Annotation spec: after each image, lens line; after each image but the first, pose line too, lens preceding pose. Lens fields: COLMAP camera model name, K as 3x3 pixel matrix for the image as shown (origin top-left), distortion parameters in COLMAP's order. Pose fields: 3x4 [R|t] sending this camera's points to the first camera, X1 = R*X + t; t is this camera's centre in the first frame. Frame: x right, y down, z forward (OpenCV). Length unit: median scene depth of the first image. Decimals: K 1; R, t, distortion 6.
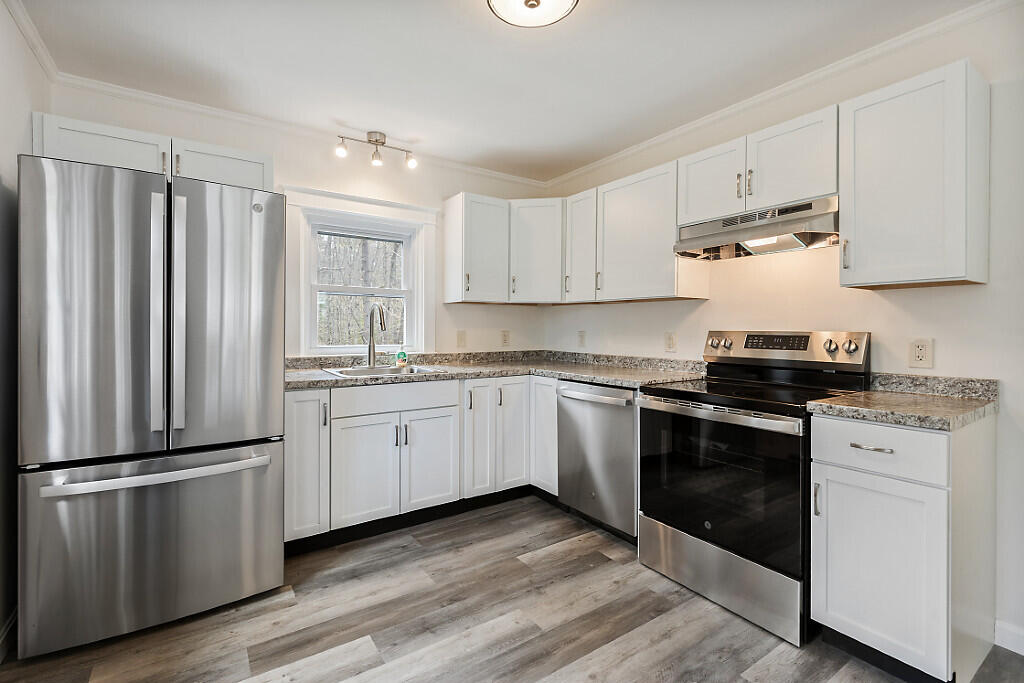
lens RADIAL K [[463.9, 0, 505.1], [0, 463.9, 328.2], [0, 0, 1]] dist [0.004731, -0.000558]
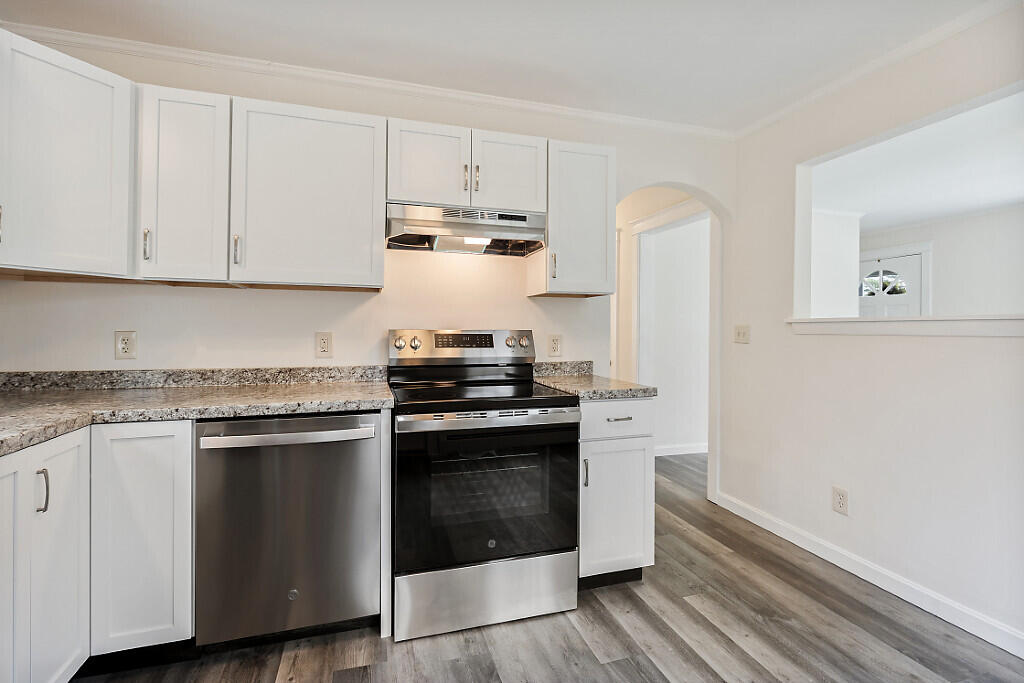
lens RADIAL K [[463.9, 0, 505.1], [0, 463.9, 328.2], [0, 0, 1]] dist [0.004731, -0.000558]
pose [[0.294640, -0.001099, 0.955608, -0.339882], [-0.002286, 0.999996, 0.001855, 0.000610], [-0.955605, -0.002731, 0.294637, 0.567651]]
